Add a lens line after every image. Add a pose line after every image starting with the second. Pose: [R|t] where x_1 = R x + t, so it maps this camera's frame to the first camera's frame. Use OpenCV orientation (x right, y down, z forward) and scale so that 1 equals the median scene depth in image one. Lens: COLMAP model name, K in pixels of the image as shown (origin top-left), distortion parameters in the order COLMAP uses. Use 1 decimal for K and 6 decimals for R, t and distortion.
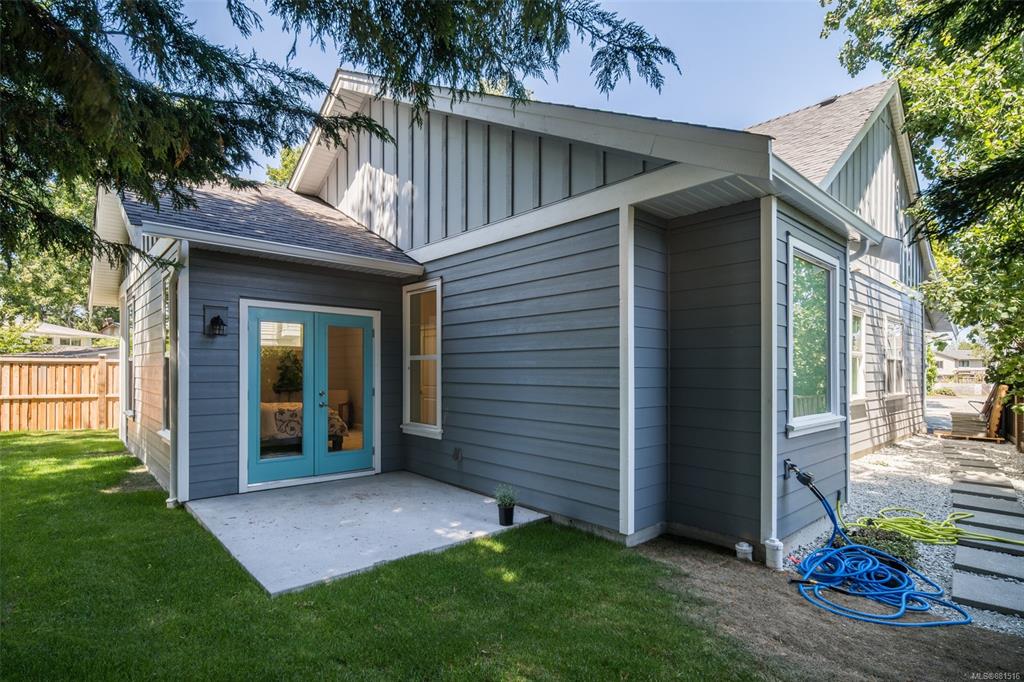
lens RADIAL K [[501.7, 0, 510.9], [0, 501.7, 370.0], [0, 0, 1]] dist [0.001263, 0.000187]
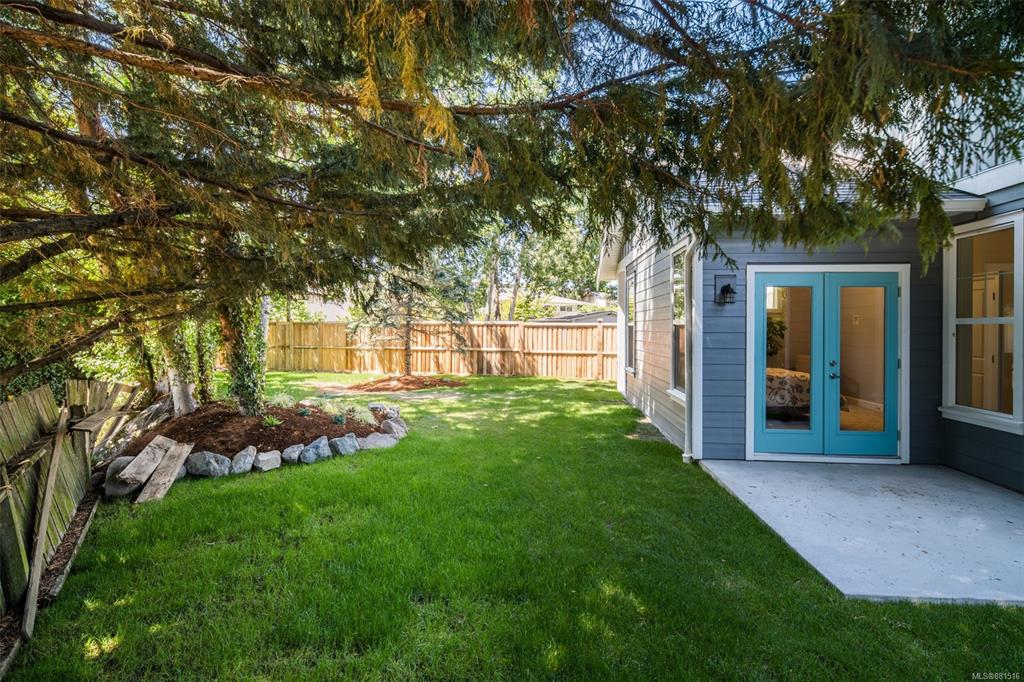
lens RADIAL K [[503.1, 0, 517.3], [0, 503.1, 331.7], [0, 0, 1]] dist [0.002690, 0.000257]
pose [[0.695039, 0.003248, -0.718964, -0.124269], [0.000539, 0.999987, 0.005038, -0.013922], [0.718971, -0.003889, 0.695029, -0.021411]]
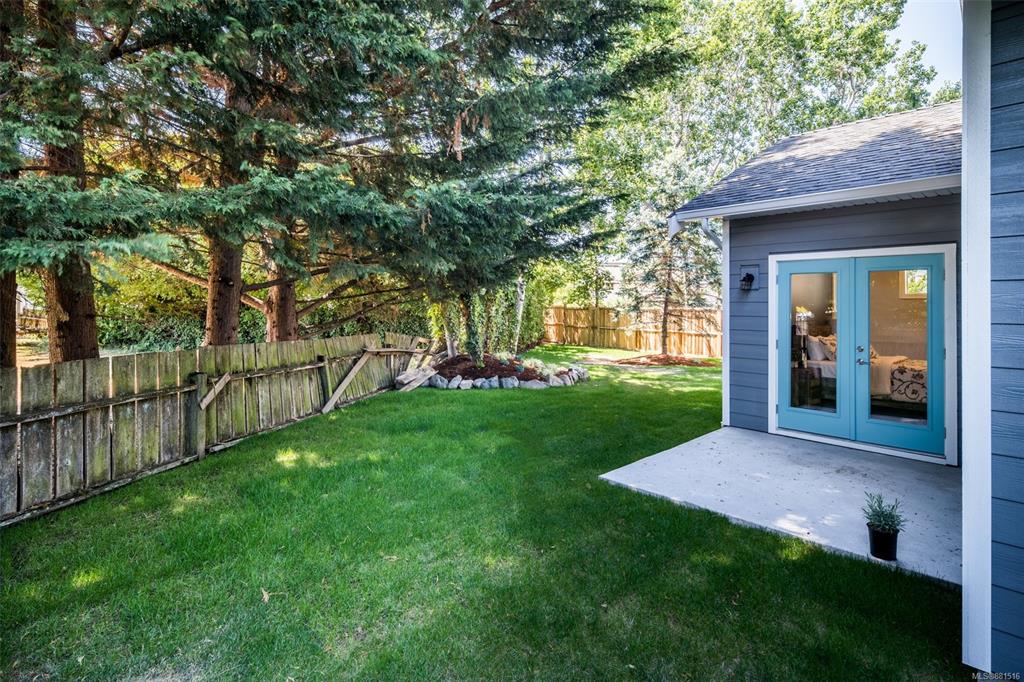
lens RADIAL K [[511.6, 0, 512.8], [0, 511.6, 304.3], [0, 0, 1]] dist [-0.000826, -0.000154]
pose [[0.026200, -0.015620, -0.999535, 0.506498], [-0.015442, 0.999752, -0.016028, -0.007661], [0.999537, 0.015854, 0.025953, 0.368811]]
